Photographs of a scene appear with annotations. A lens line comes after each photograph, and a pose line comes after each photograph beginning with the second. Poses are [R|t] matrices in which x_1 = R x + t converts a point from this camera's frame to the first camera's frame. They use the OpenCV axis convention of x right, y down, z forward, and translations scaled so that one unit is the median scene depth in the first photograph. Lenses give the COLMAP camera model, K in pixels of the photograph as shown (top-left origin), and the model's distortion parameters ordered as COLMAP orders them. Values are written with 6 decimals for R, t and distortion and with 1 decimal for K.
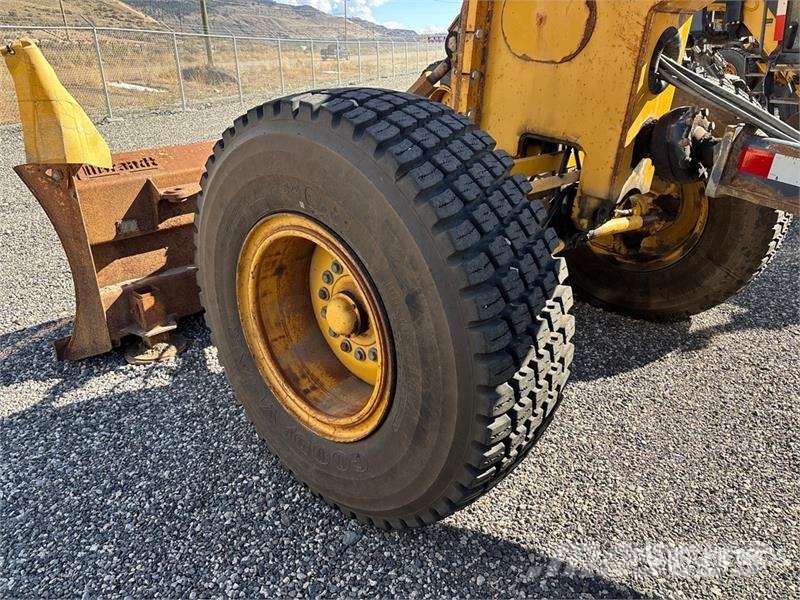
lens RADIAL K [[630.6, 0, 400.5], [0, 630.6, 299.4], [0, 0, 1]] dist [0.003648, 0.001049]
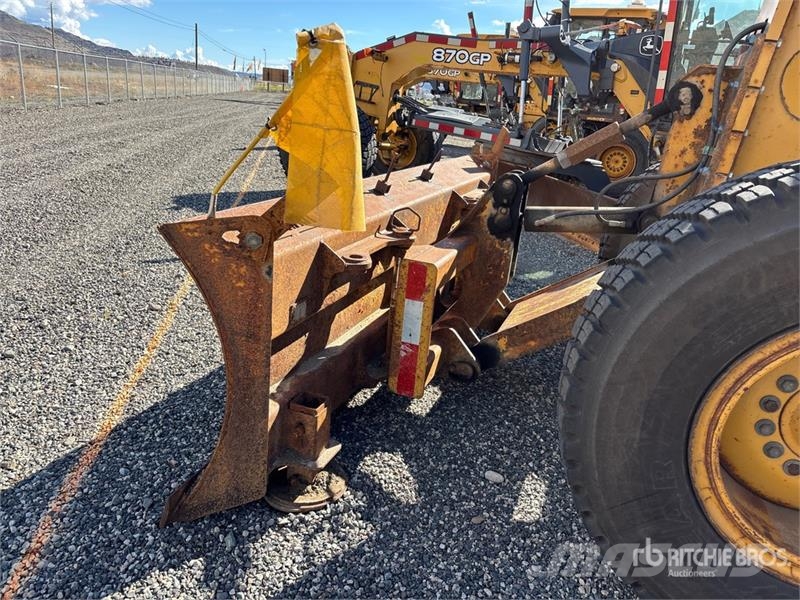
lens RADIAL K [[630.6, 0, 400.0], [0, 630.6, 299.7], [0, 0, 1]] dist [0.003648, 0.001049]
pose [[0.907137, -0.039415, 0.418985, -0.594375], [0.060083, 0.997535, -0.036245, -0.093241], [-0.416524, 0.058053, 0.907269, 0.323827]]
